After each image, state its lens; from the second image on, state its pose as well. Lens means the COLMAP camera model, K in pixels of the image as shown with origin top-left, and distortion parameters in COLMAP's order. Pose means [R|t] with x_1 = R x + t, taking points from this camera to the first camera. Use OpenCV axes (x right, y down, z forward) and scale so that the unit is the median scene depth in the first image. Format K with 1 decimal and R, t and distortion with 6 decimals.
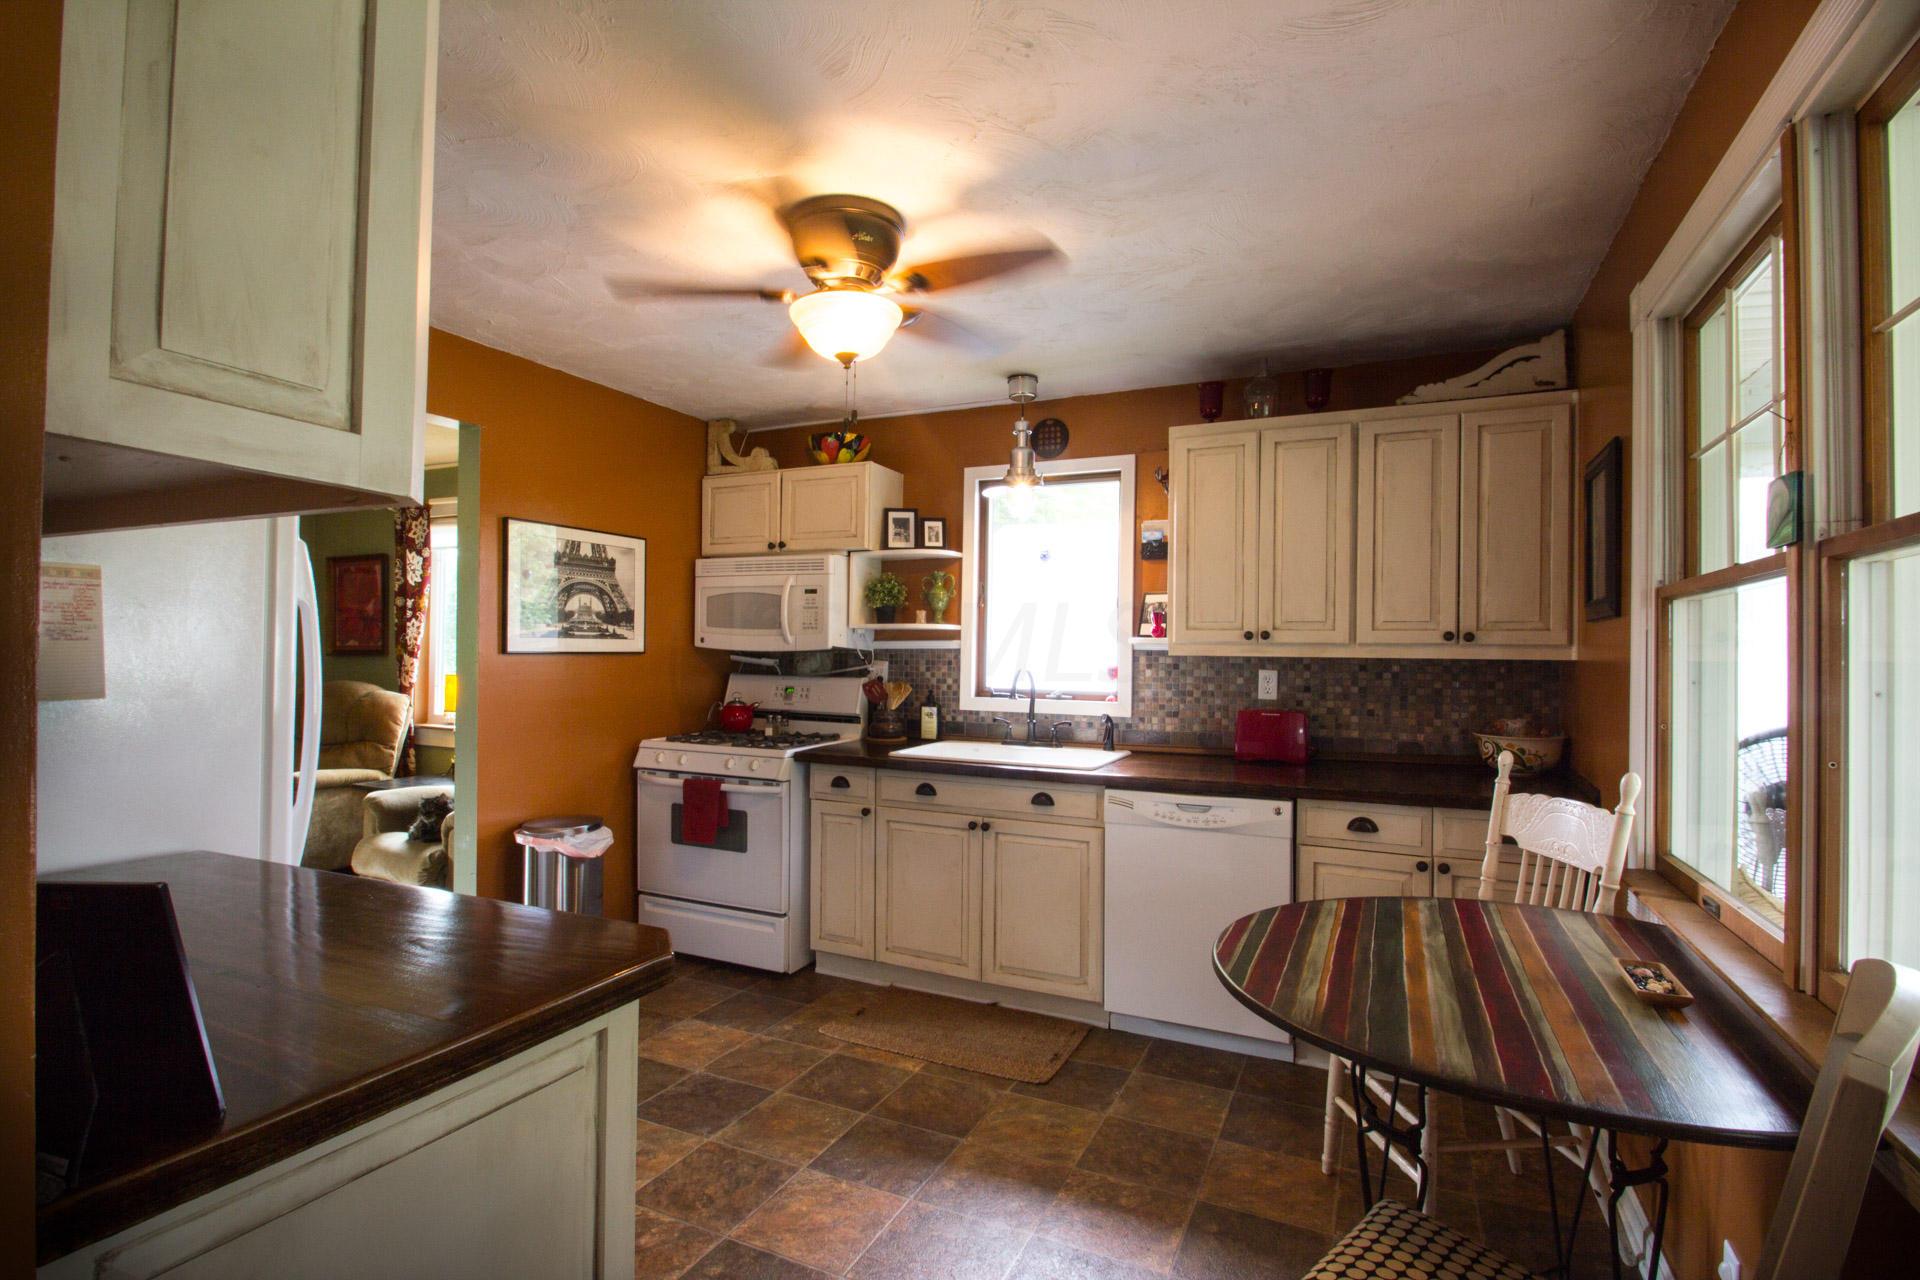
lens RADIAL K [[909.6, 0, 956.3], [0, 909.6, 645.7], [0, 0, 1]] dist [0.000768, -0.013585]
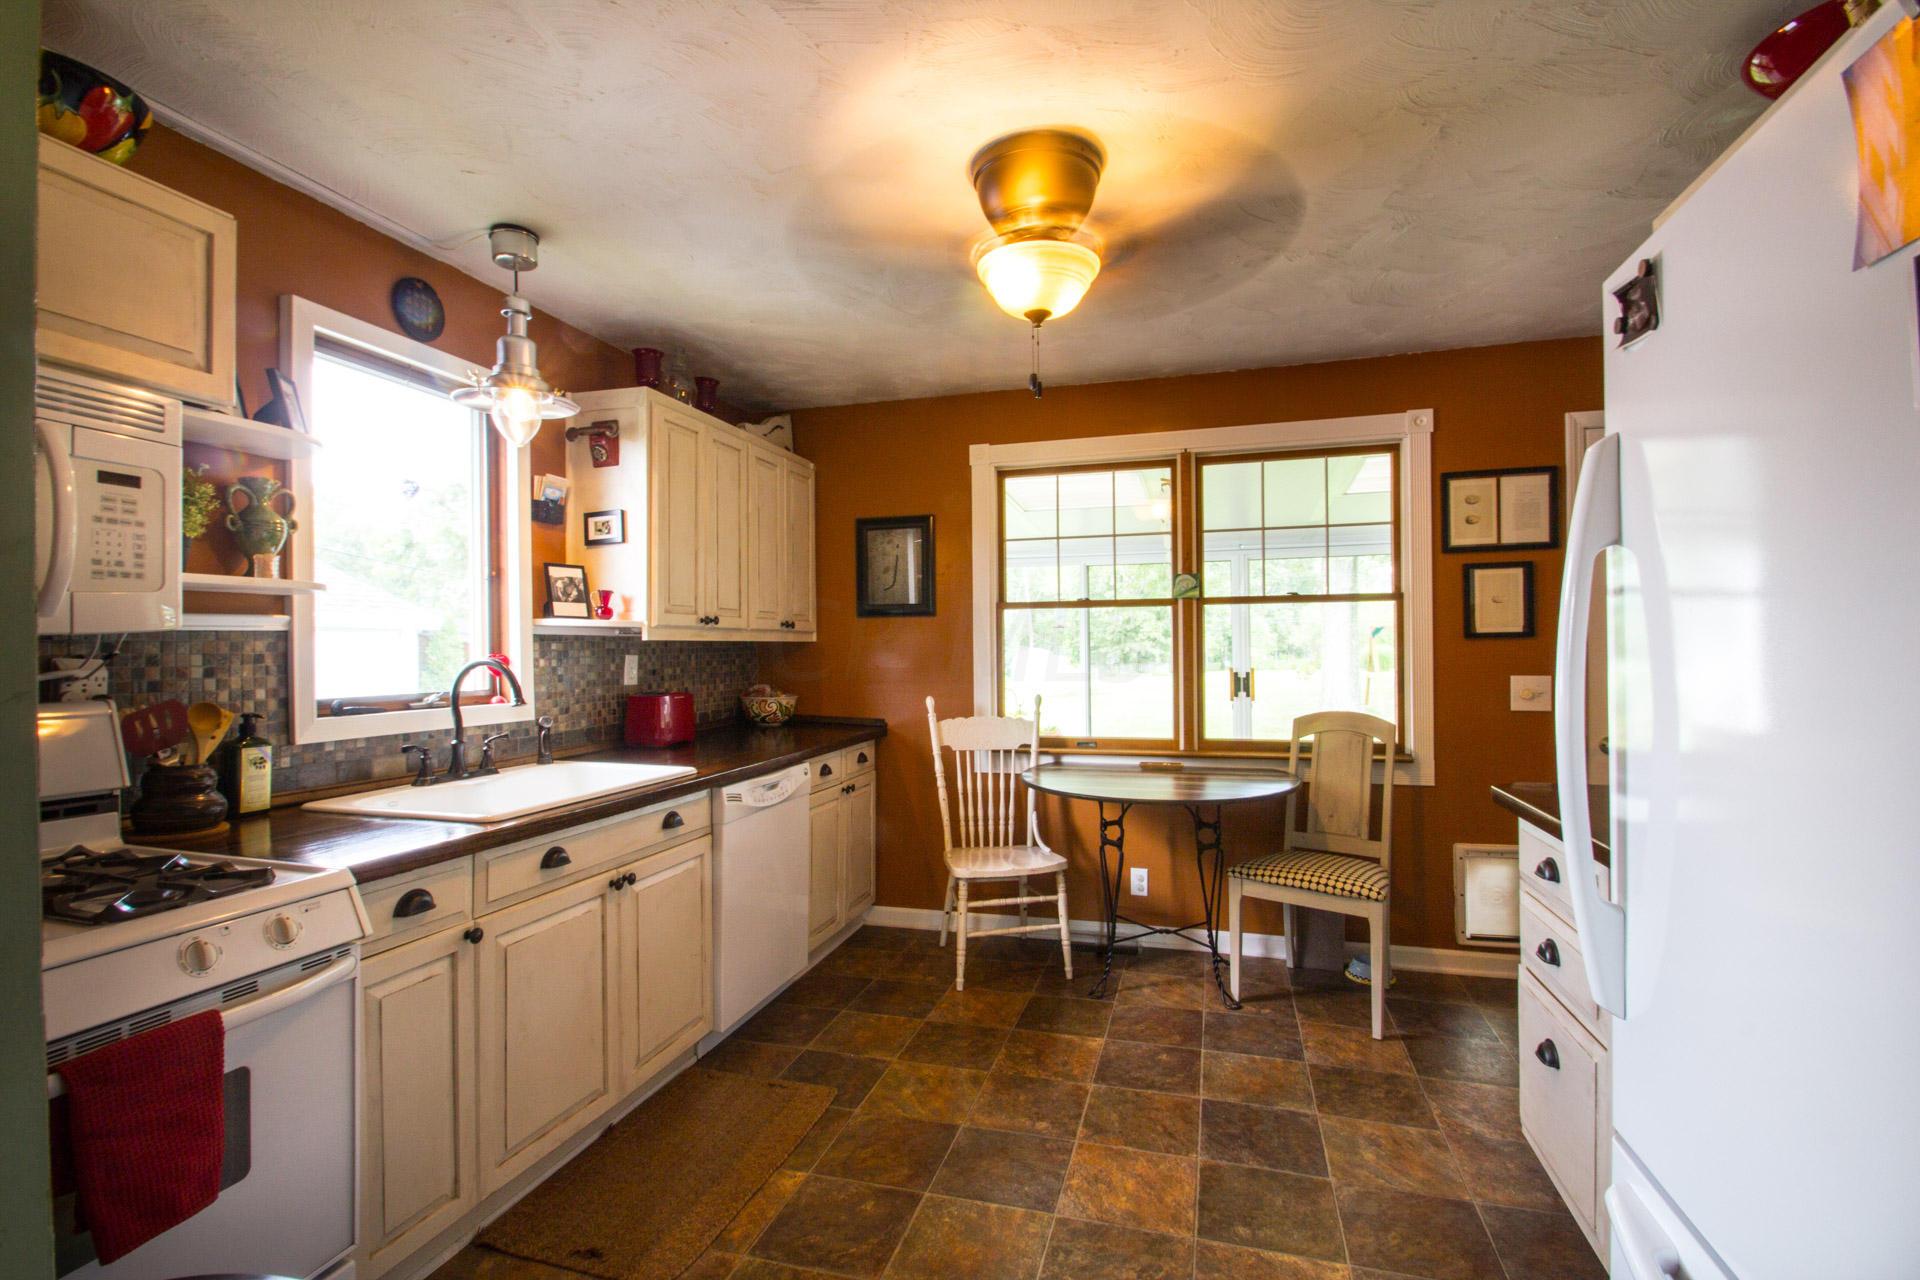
lens RADIAL K [[879.3, 0, 960.4], [0, 879.3, 650.7], [0, 0, 1]] dist [0.001218, -0.000017]
pose [[-0.153911, -0.017578, 0.987928, -0.726966], [-0.006926, 0.999836, 0.016711, 0.004312], [-0.988060, -0.004271, -0.154007, 0.893483]]
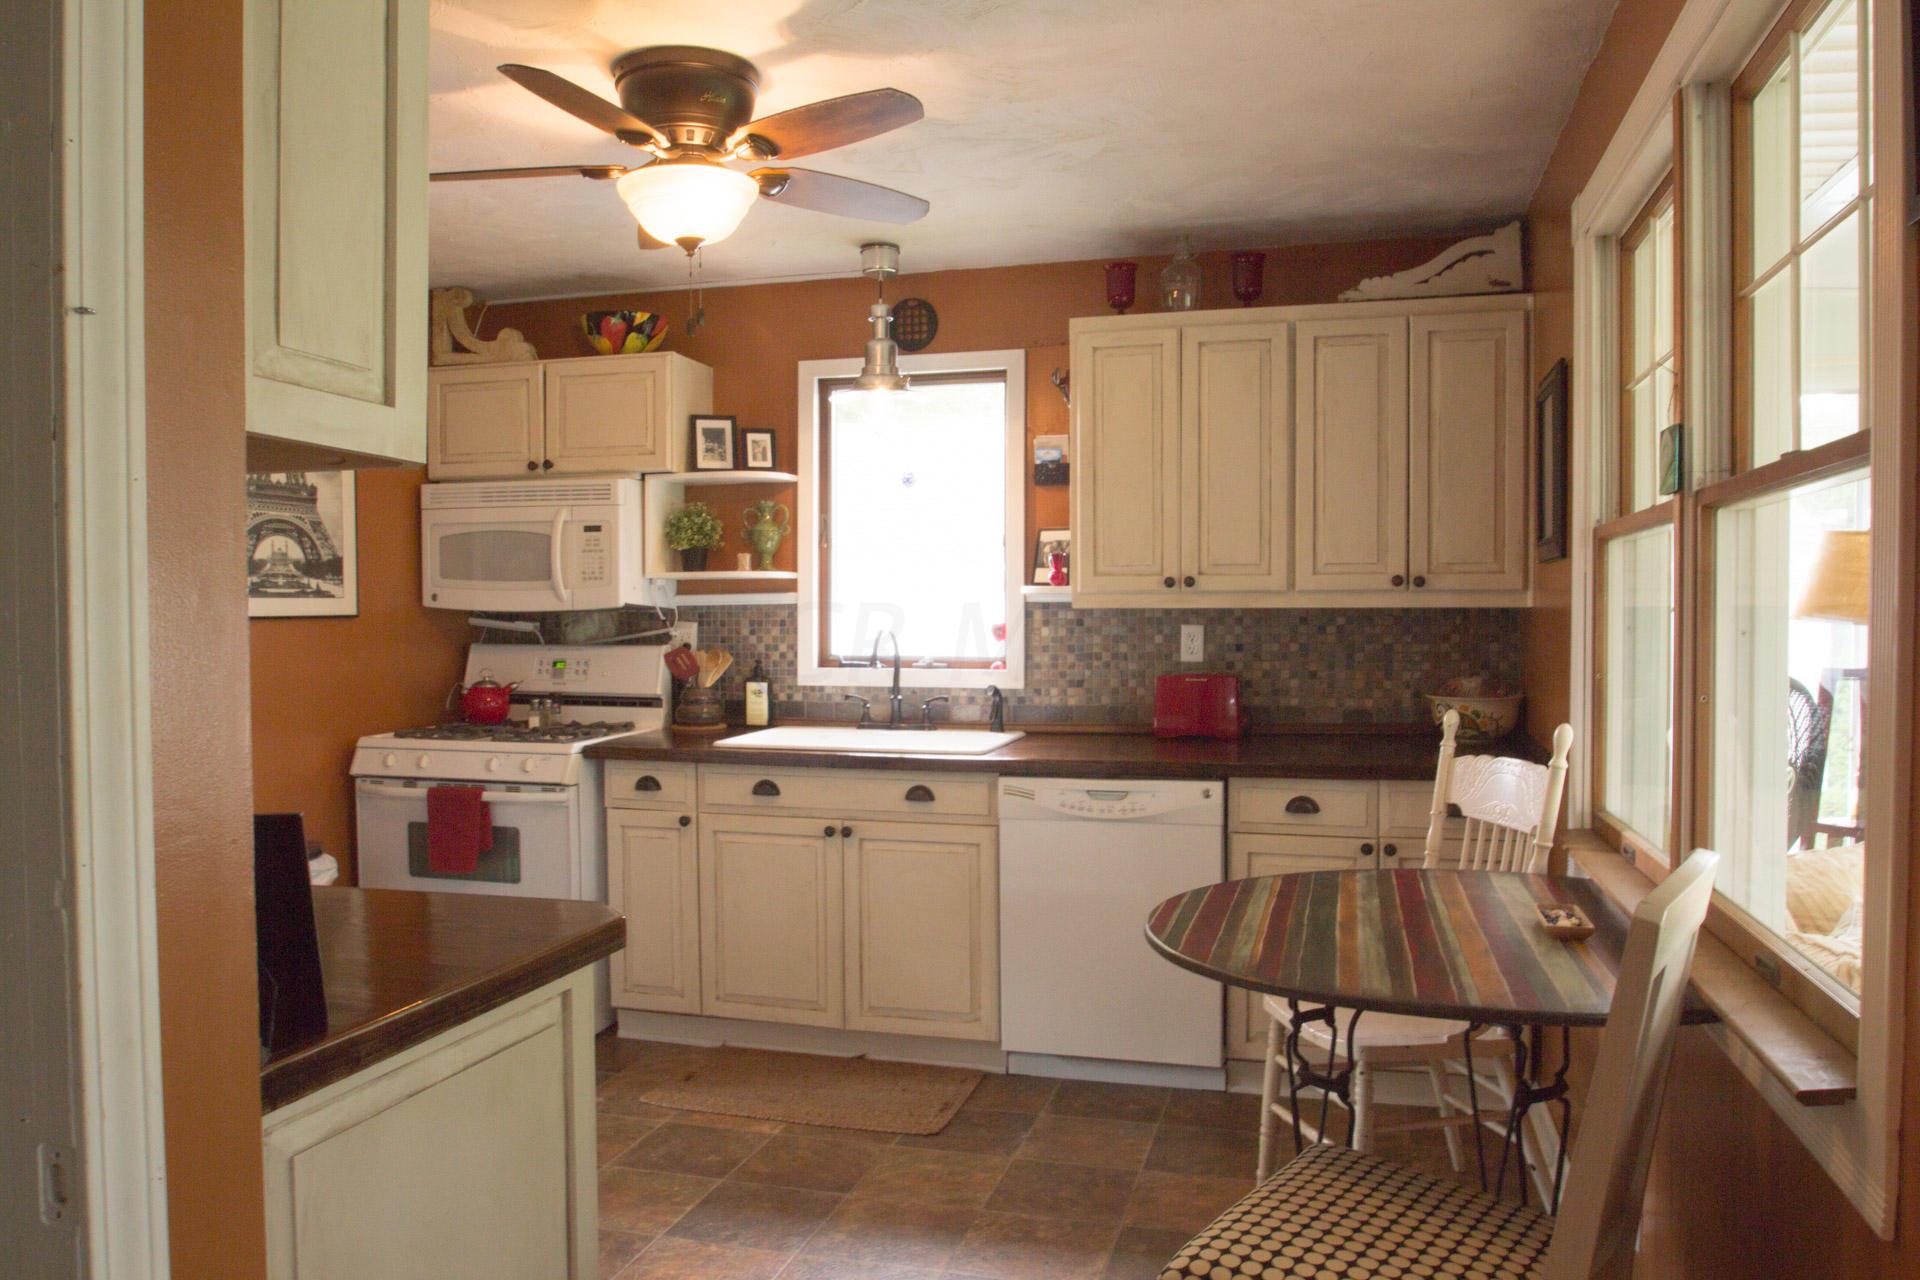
lens RADIAL K [[1375.9, 0, 962.1], [0, 1375.9, 649.9], [0, 0, 1]] dist [-0.058630, 0.003022]
pose [[0.985323, -0.019914, 0.169532, -0.069841], [0.013670, 0.999187, 0.037918, 0.000076], [-0.170150, -0.035044, 0.984795, -0.176056]]
